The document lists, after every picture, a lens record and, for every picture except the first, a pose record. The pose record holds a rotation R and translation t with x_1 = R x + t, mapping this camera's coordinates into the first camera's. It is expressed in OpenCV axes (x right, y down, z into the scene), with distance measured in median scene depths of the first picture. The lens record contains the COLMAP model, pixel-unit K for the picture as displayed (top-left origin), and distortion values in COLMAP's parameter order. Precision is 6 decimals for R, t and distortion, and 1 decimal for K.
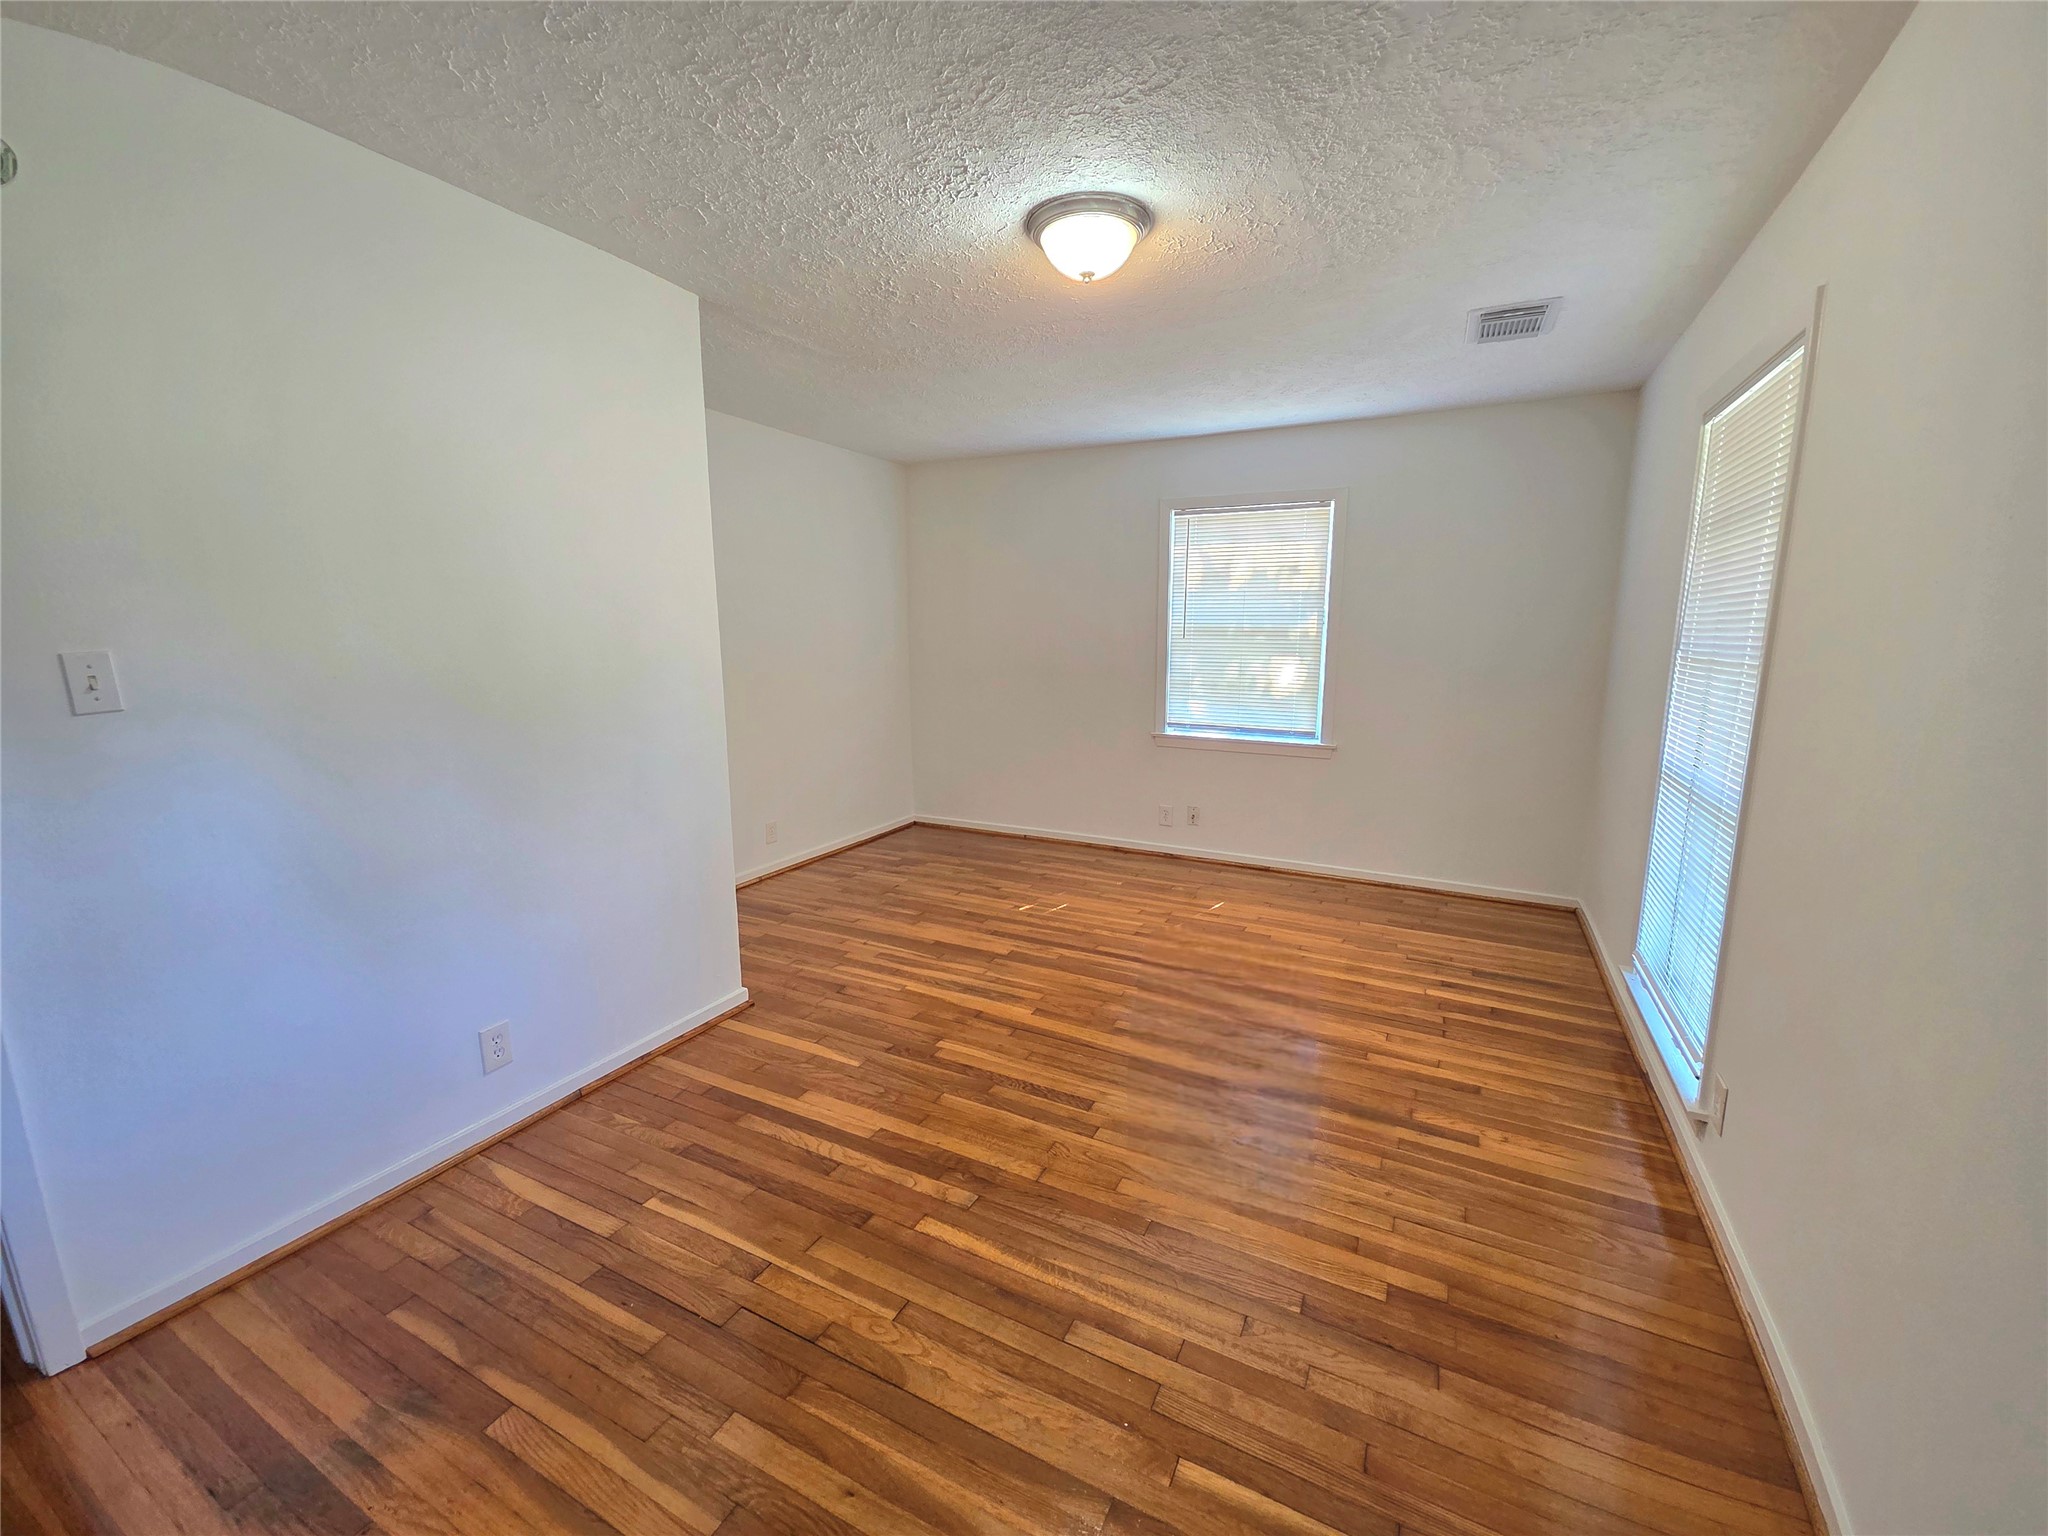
lens RADIAL K [[834.0, 0, 1016.5], [0, 834.0, 767.4], [0, 0, 1]] dist [0.010096, -0.005680]
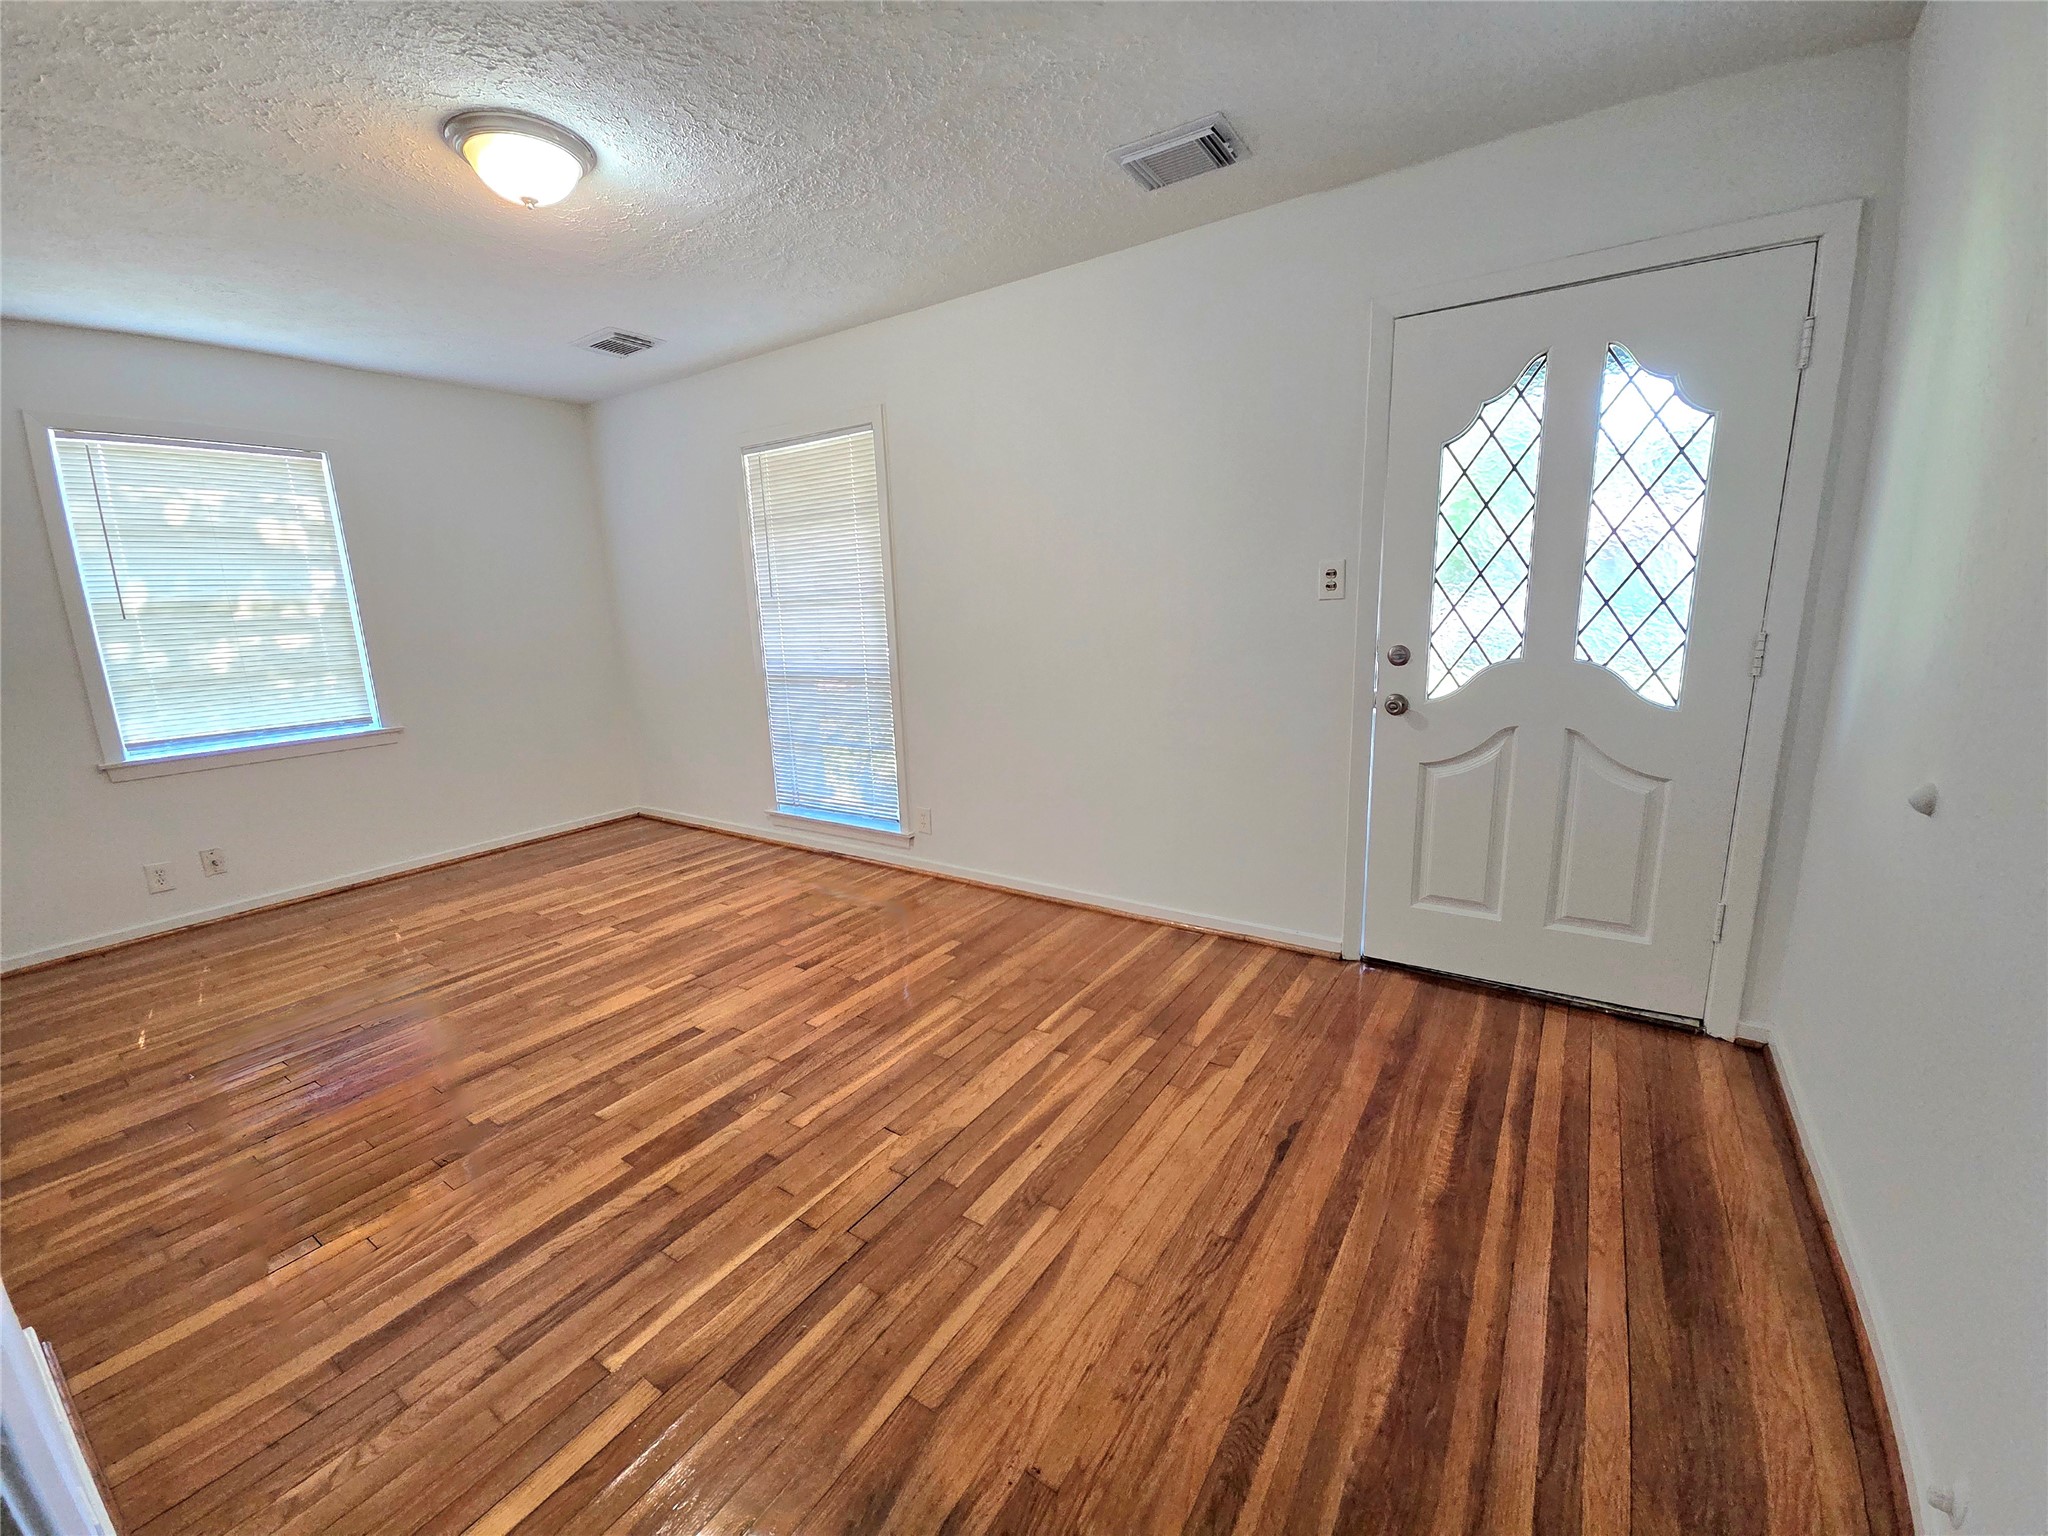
lens RADIAL K [[834.0, 0, 1016.5], [0, 834.0, 767.4], [0, 0, 1]] dist [0.010096, -0.005680]
pose [[0.116654, -0.211021, 0.970496, -0.623846], [0.204203, 0.961386, 0.184495, -0.020583], [-0.971953, 0.176656, 0.155241, 0.291618]]
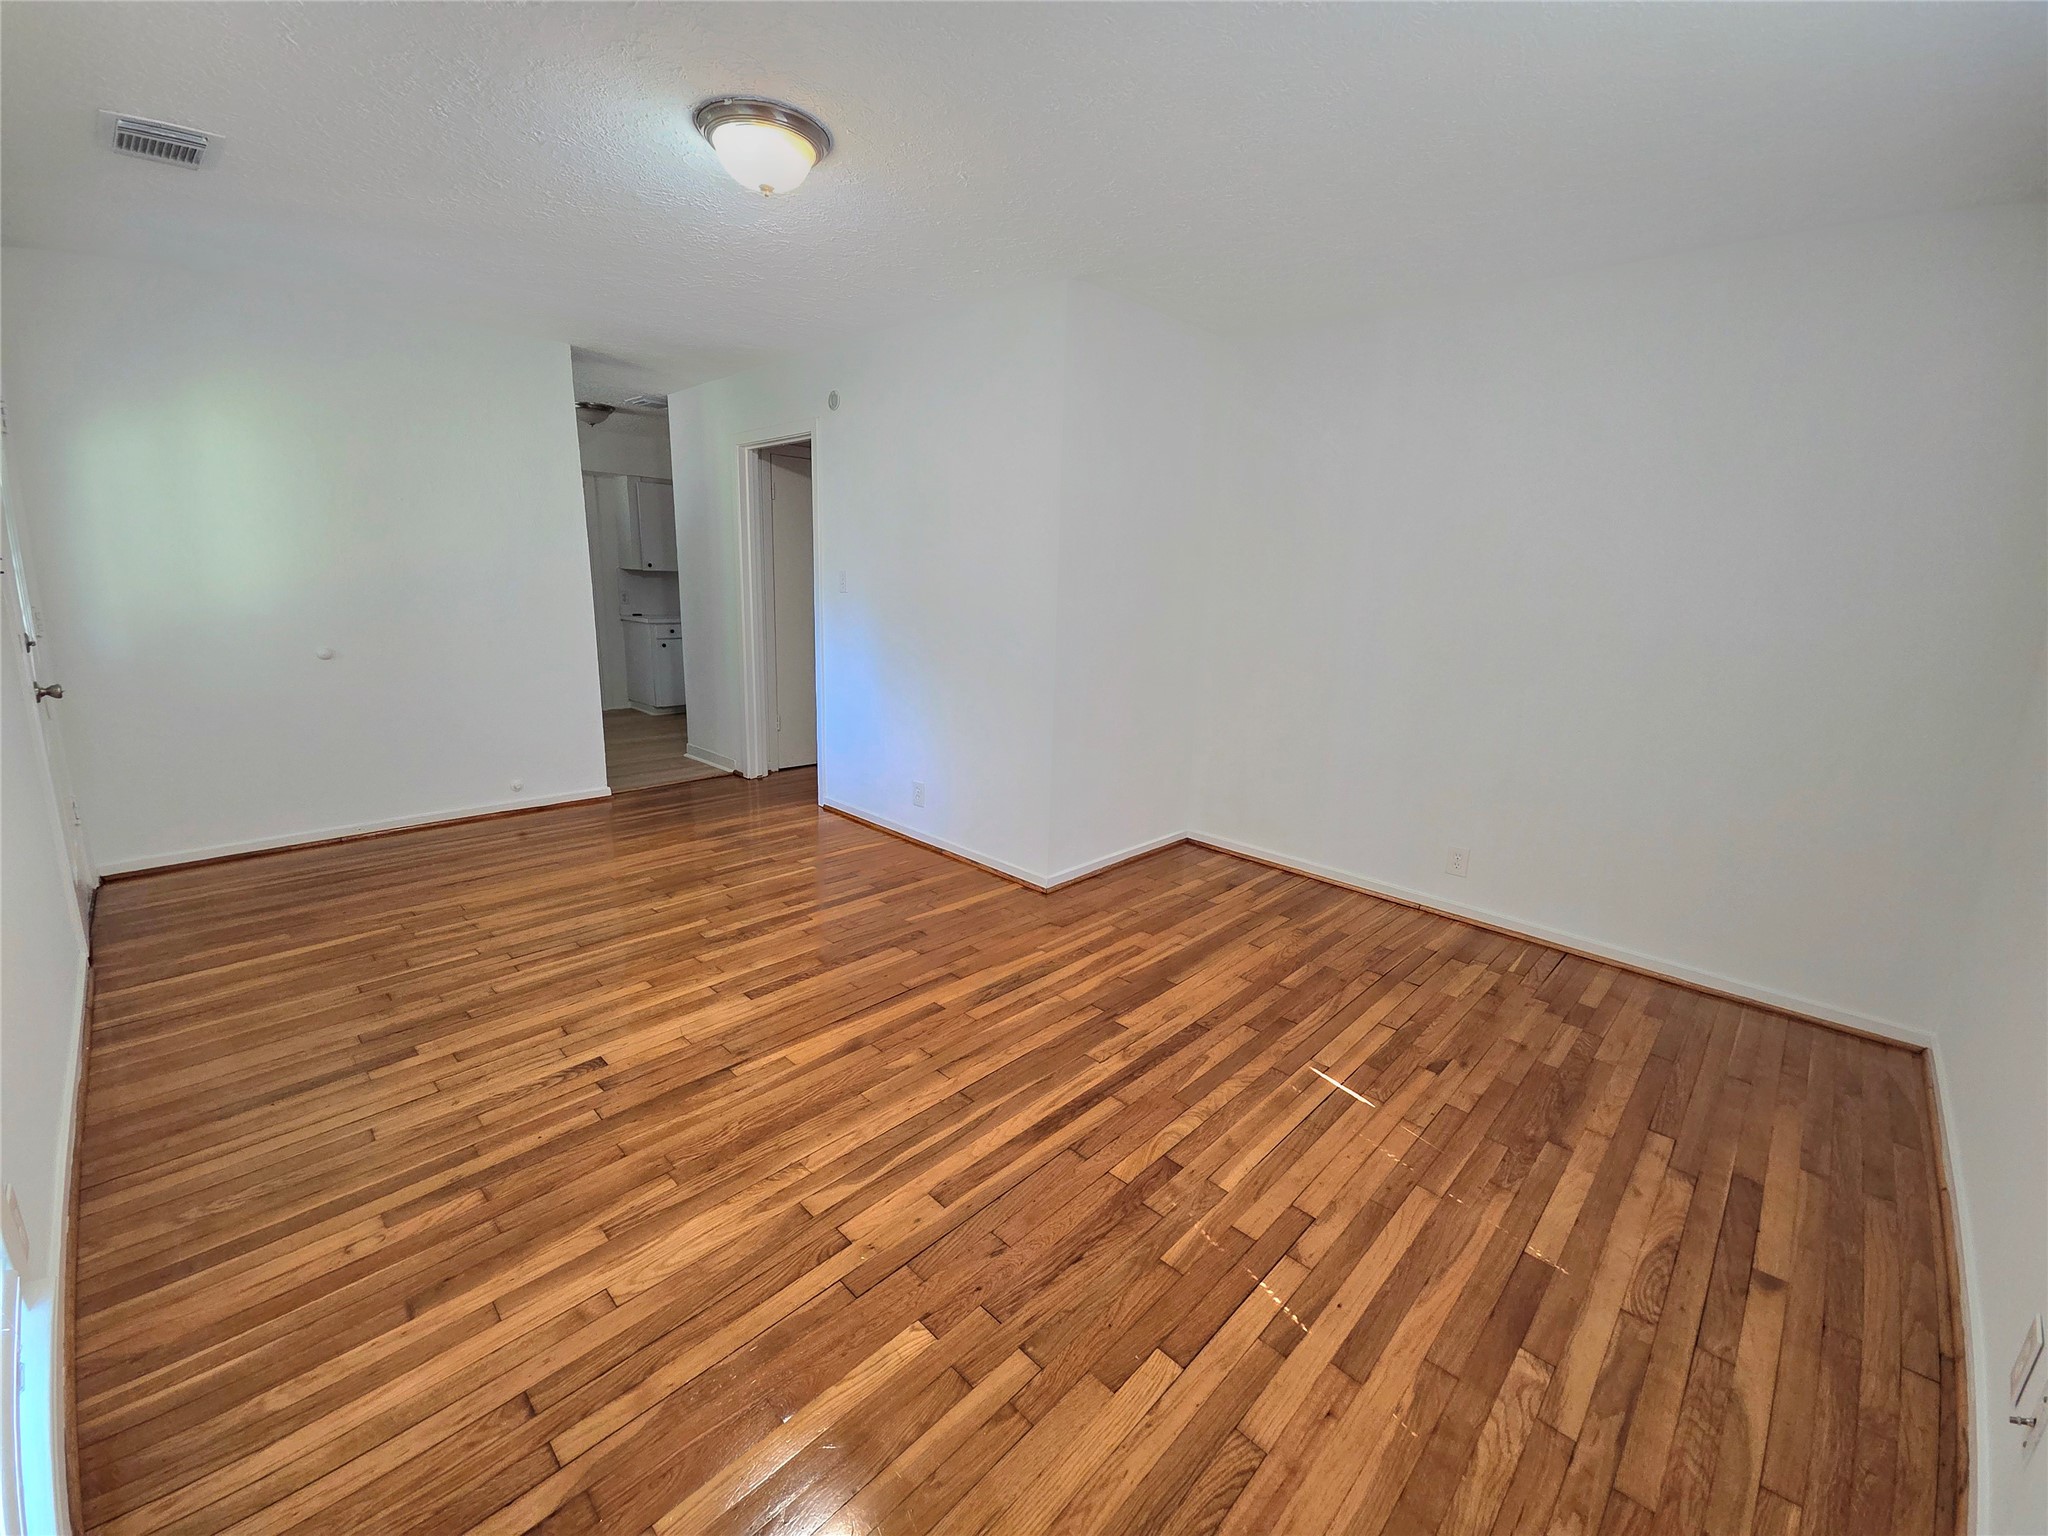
lens RADIAL K [[834.0, 0, 1016.5], [0, 834.0, 767.4], [0, 0, 1]] dist [0.010096, -0.005680]
pose [[-0.293348, 0.209385, -0.932794, 0.715958], [-0.191355, 0.943114, 0.271880, -0.184172], [0.936659, 0.258251, -0.236594, 1.145860]]
